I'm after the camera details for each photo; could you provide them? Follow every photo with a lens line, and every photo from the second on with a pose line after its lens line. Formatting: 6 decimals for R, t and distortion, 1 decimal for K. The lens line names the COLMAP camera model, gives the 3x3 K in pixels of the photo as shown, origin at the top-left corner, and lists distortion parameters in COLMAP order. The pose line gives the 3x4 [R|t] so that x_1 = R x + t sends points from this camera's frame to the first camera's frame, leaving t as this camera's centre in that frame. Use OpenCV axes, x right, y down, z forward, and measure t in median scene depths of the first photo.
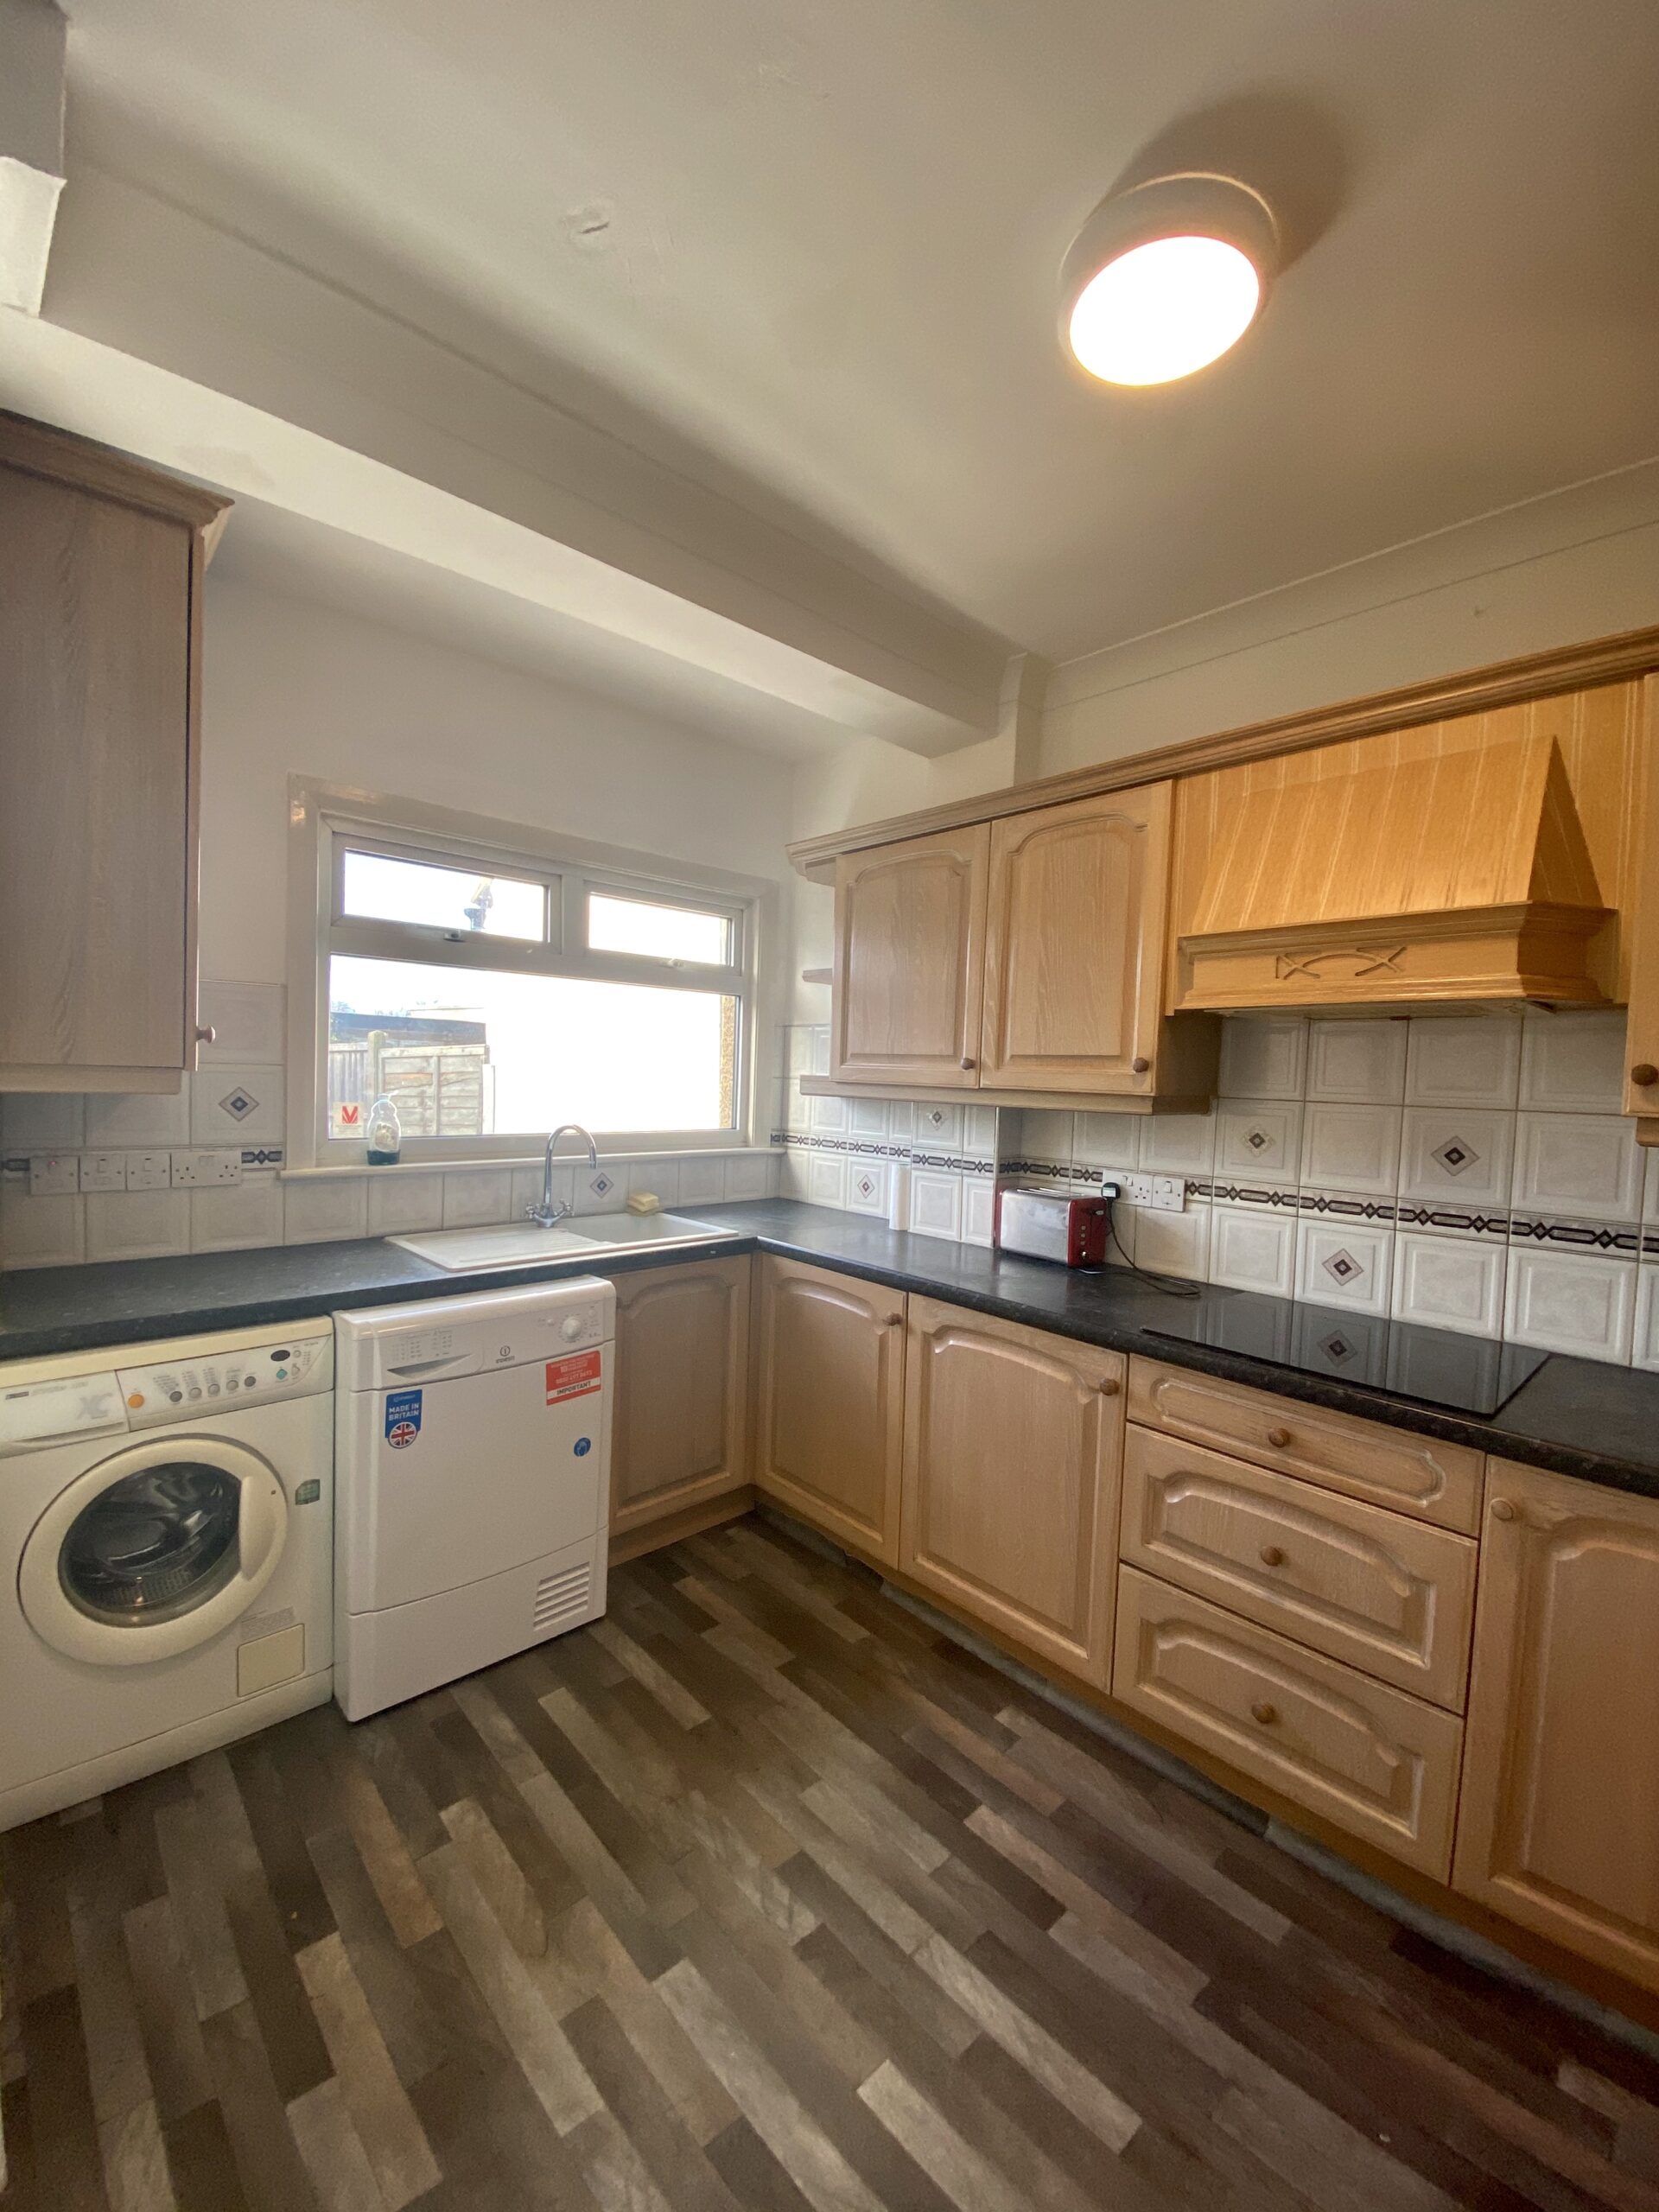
lens RADIAL K [[890.0, 0, 829.5], [0, 890.0, 1106.0], [0, 0, 1]] dist [0.011863, -0.017760]
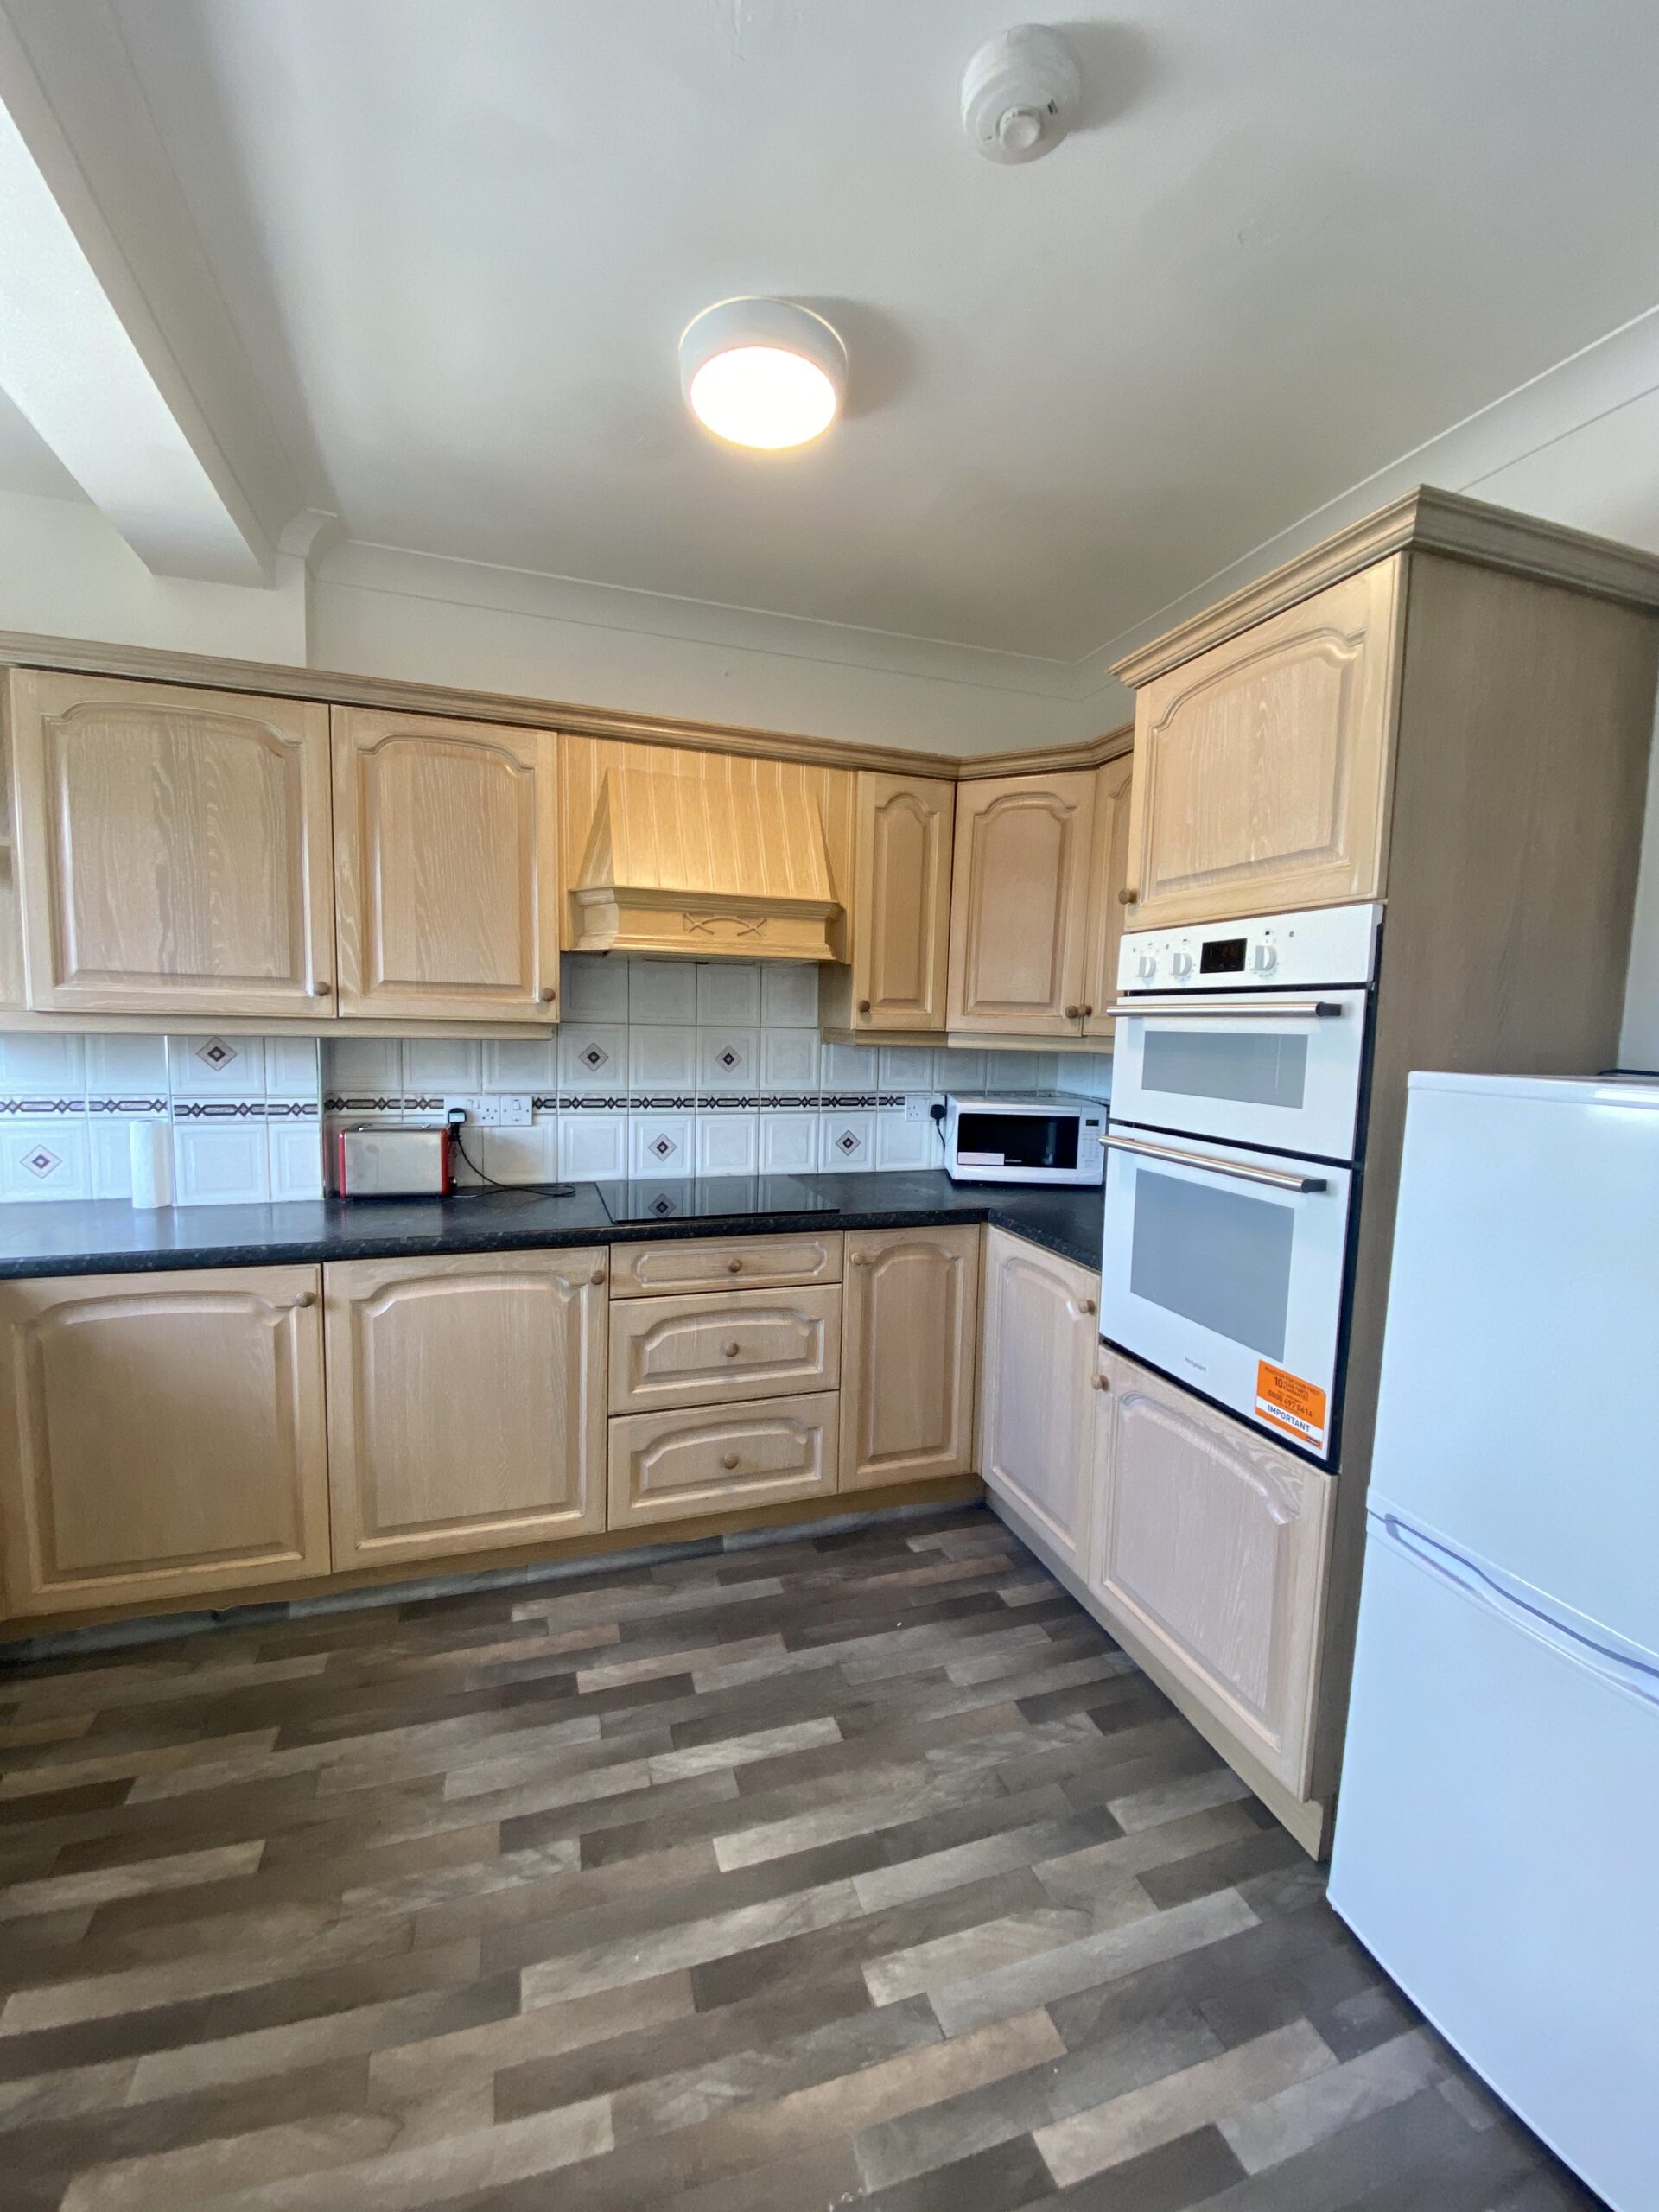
lens RADIAL K [[884.6, 0, 829.5], [0, 884.6, 1106.0], [0, 0, 1]] dist [0.026764, -0.025225]
pose [[0.406617, -0.110050, 0.906946, -0.607675], [0.024374, 0.993672, 0.109646, -0.024262], [-0.913274, -0.022478, 0.406726, 0.274739]]
